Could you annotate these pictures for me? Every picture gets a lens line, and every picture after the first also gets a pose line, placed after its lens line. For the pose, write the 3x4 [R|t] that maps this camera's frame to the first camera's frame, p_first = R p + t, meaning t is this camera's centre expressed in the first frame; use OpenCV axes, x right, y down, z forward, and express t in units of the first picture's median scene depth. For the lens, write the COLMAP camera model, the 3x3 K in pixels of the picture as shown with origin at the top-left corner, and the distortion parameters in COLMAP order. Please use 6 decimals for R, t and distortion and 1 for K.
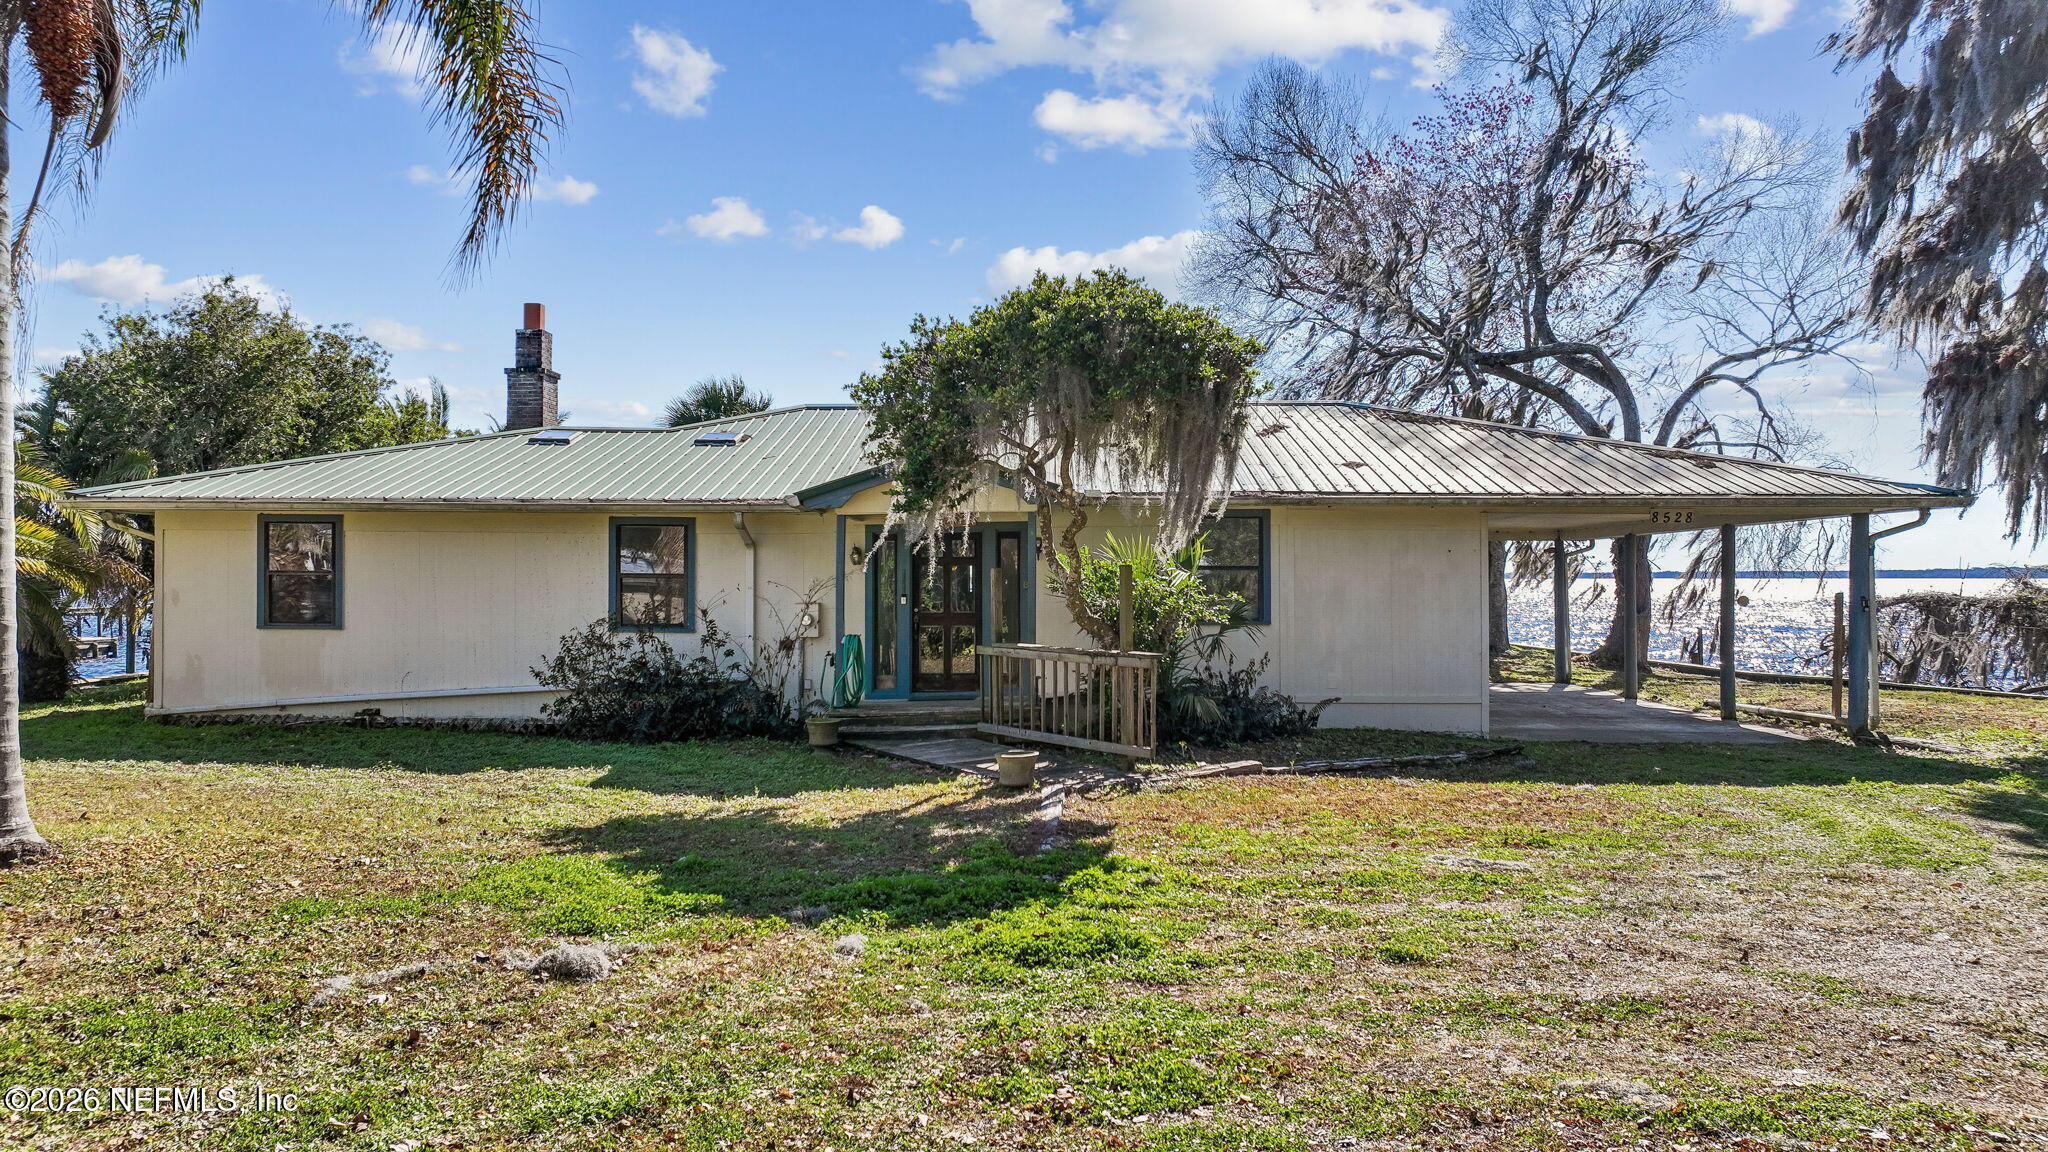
lens RADIAL K [[1423.0, 0, 1013.1], [0, 1423.0, 573.2], [0, 0, 1]] dist [0.004520, 0.005535]
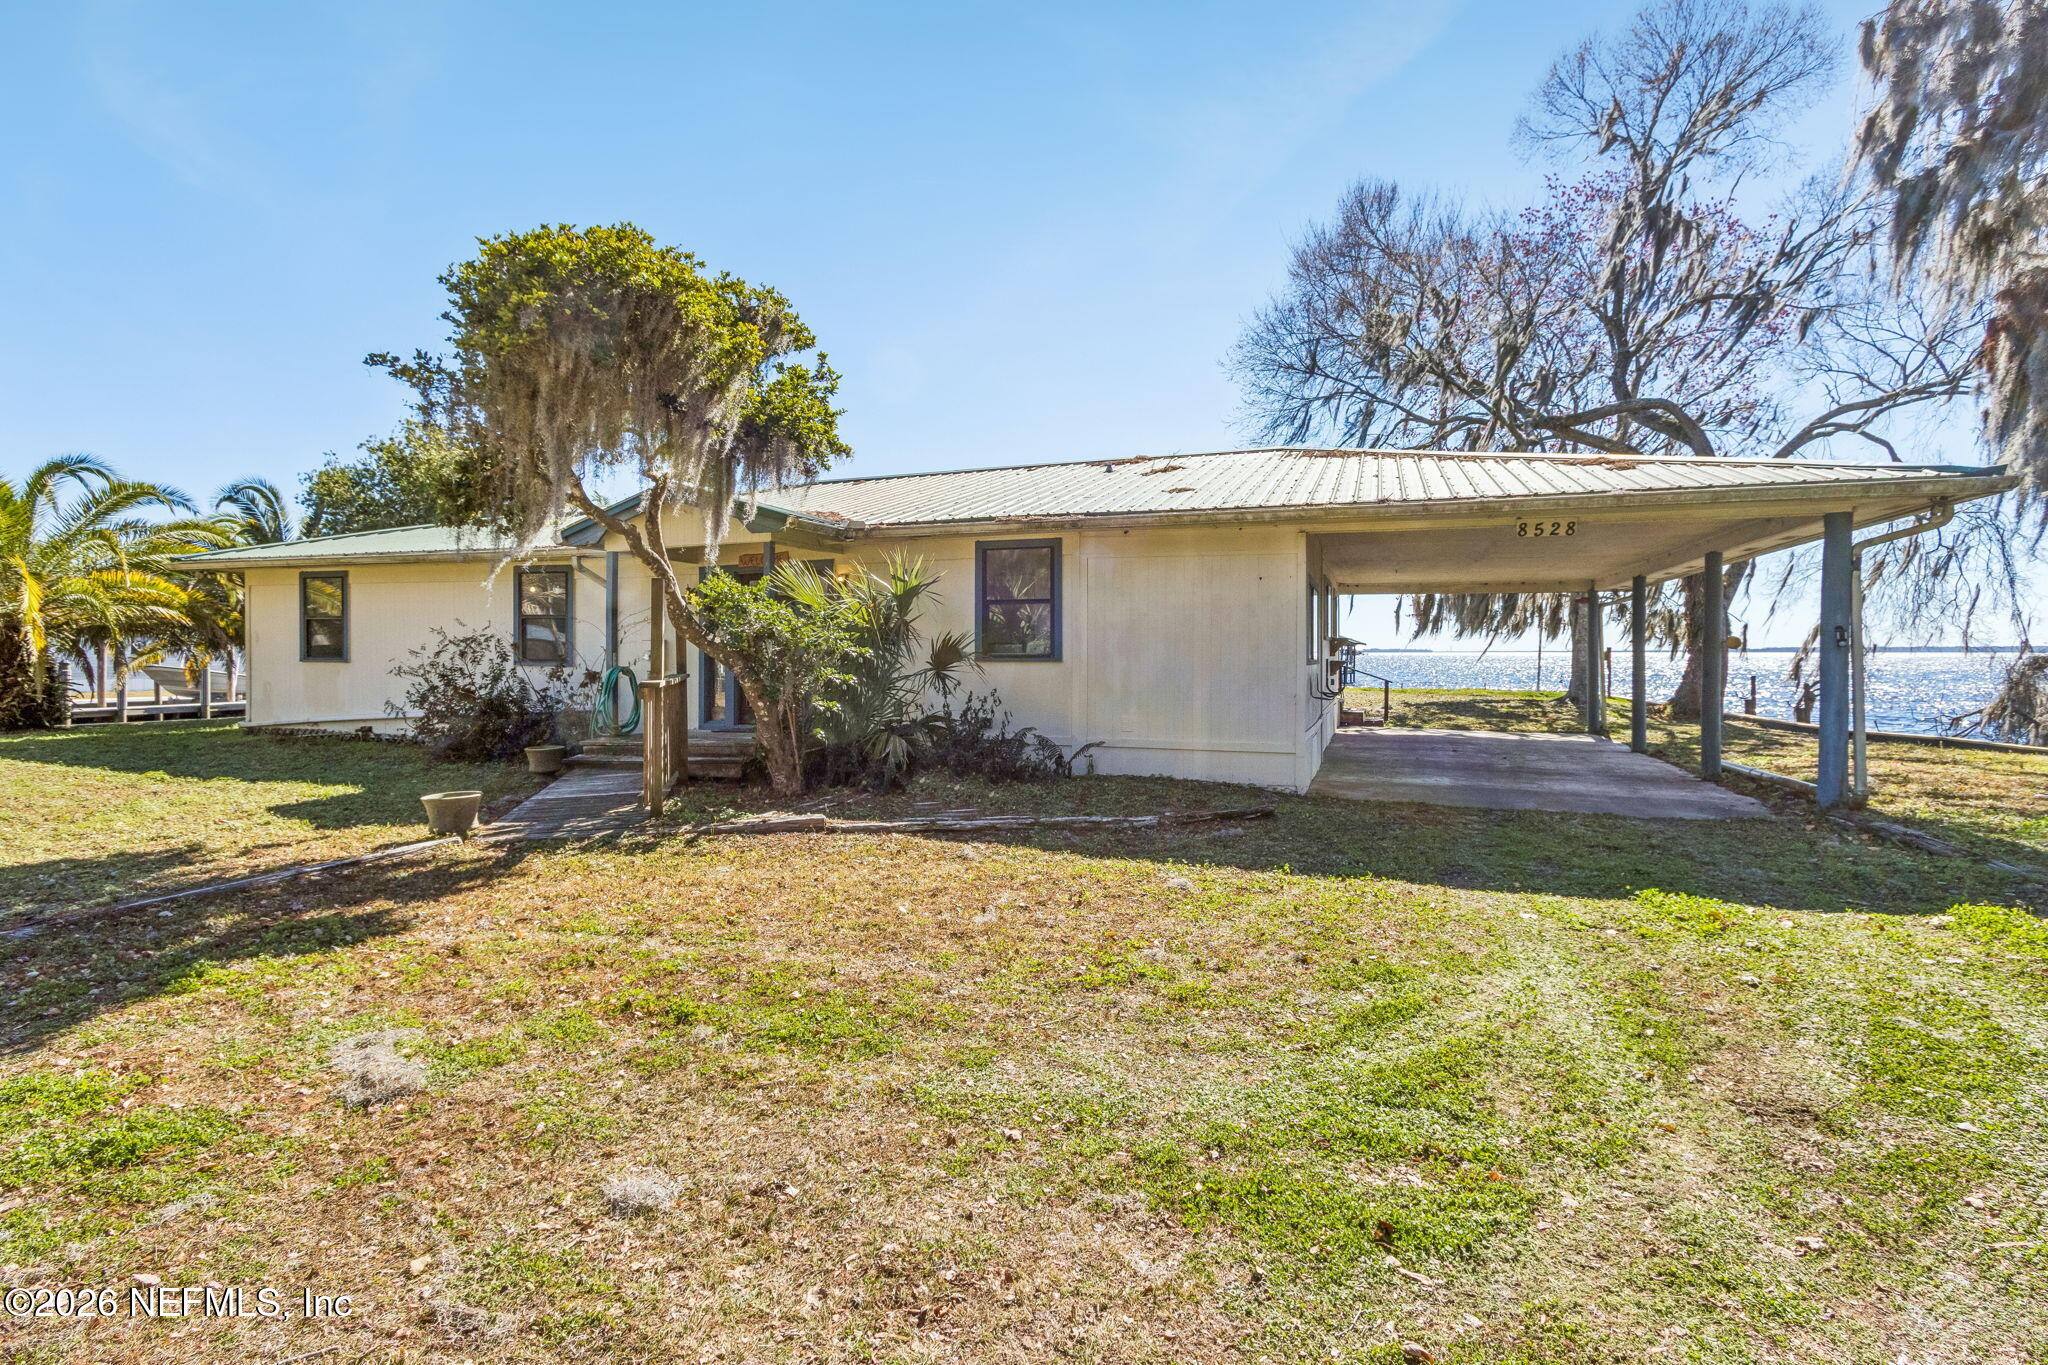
lens RADIAL K [[942.0, 0, 1029.0], [0, 942.0, 665.4], [0, 0, 1]] dist [0.003545, -0.000882]
pose [[0.946115, 0.004991, -0.323793, 0.363467], [0.000439, 0.999861, 0.016692, 0.028329], [0.323831, -0.015935, 0.945981, 0.408954]]
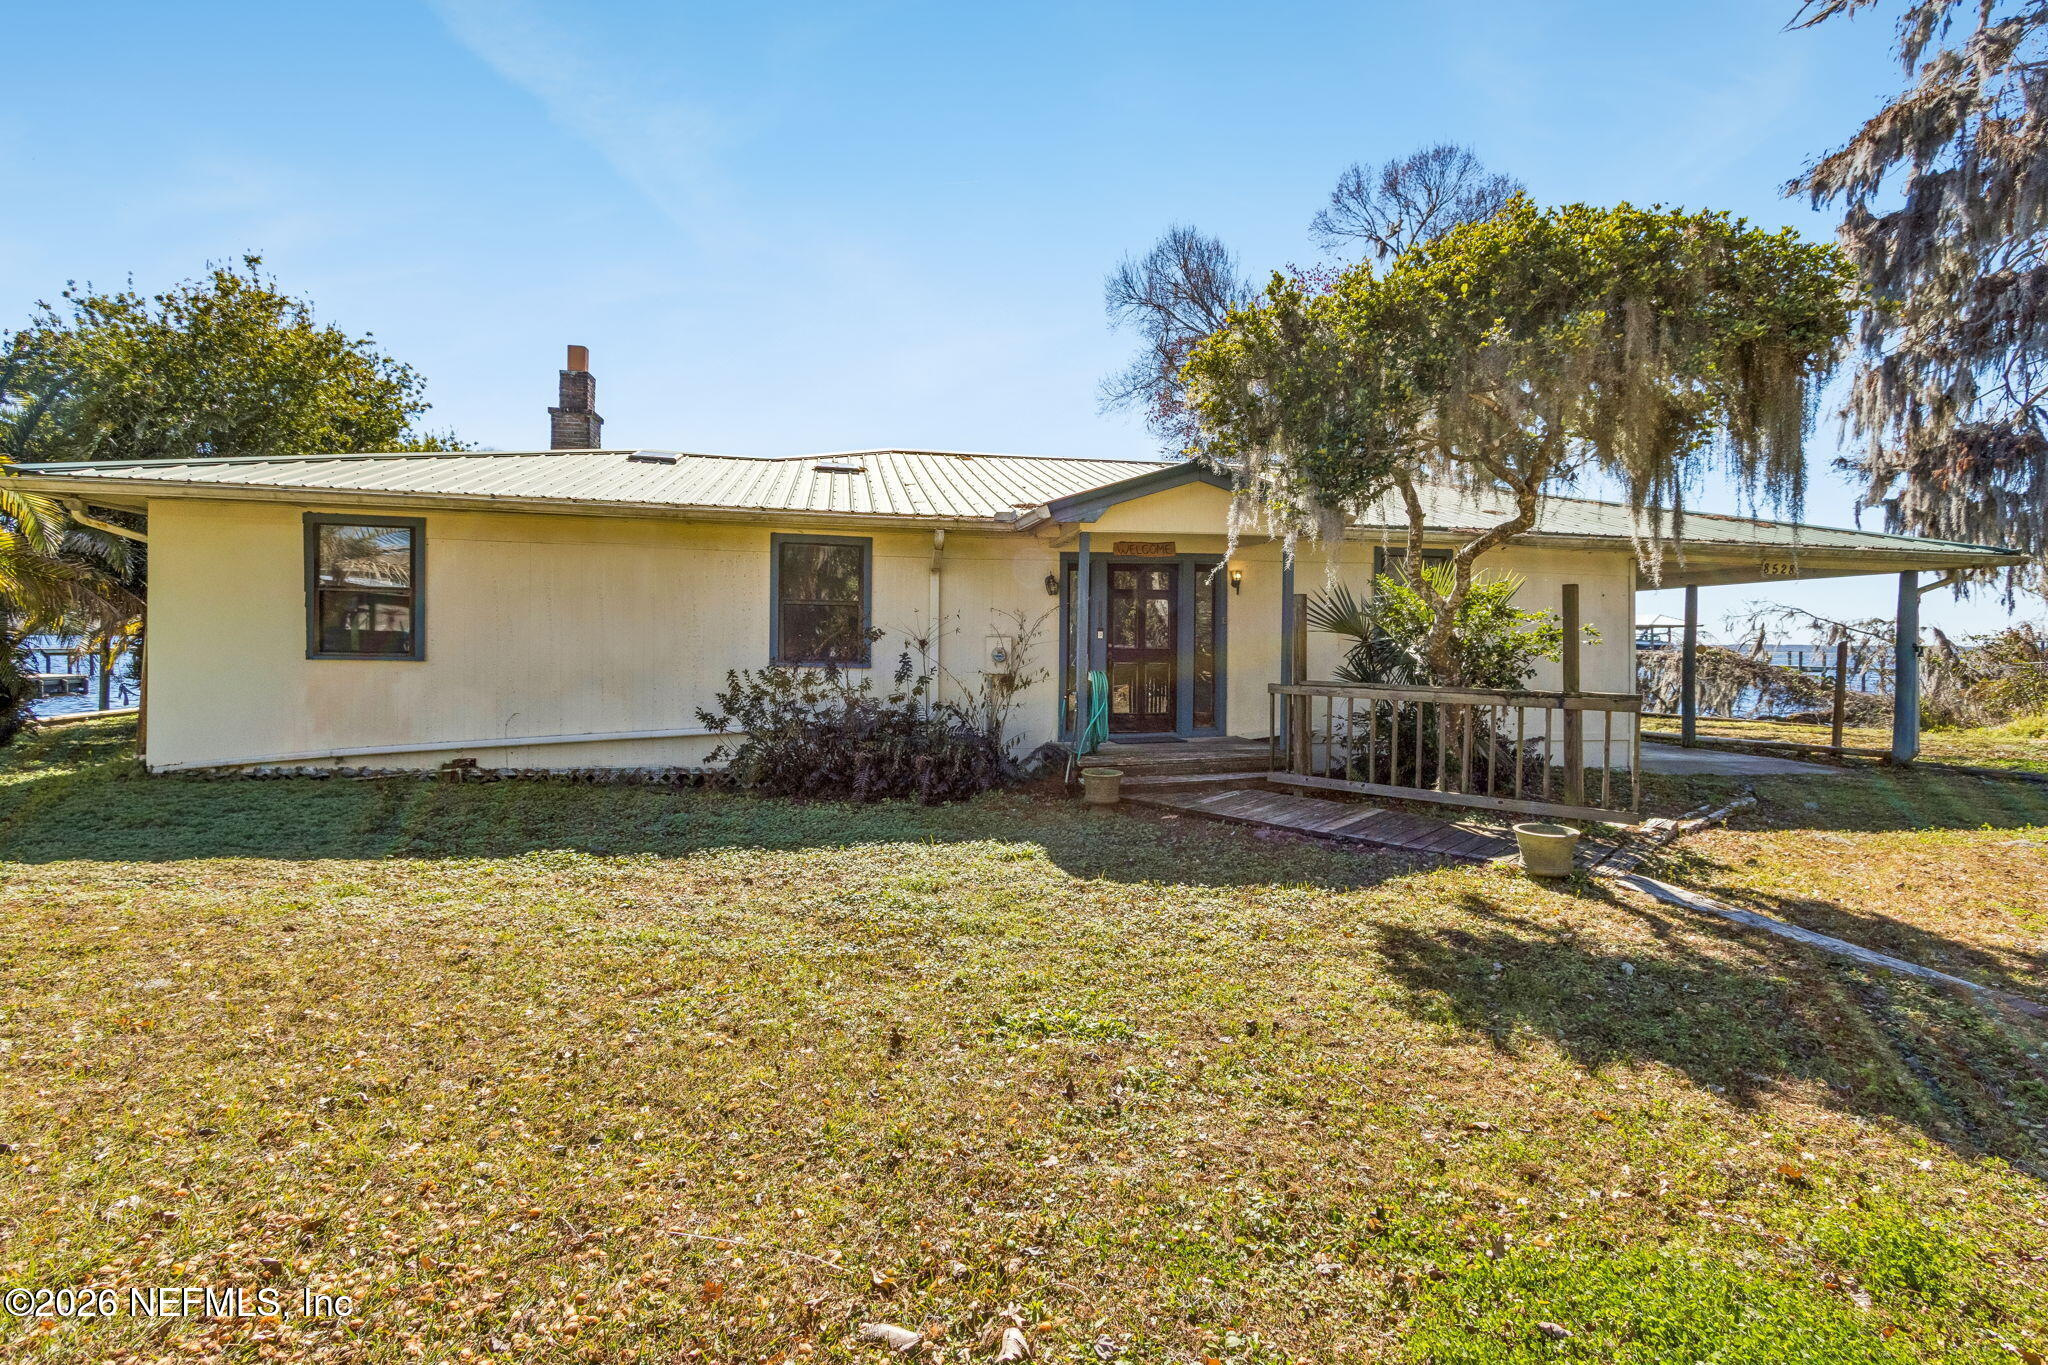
lens RADIAL K [[942.0, 0, 1029.0], [0, 942.0, 665.4], [0, 0, 1]] dist [0.003545, -0.000882]
pose [[0.976054, 0.007017, 0.217414, -0.253190], [-0.013488, 0.999509, 0.028293, 0.022098], [-0.217109, -0.030548, 0.975669, 0.405627]]
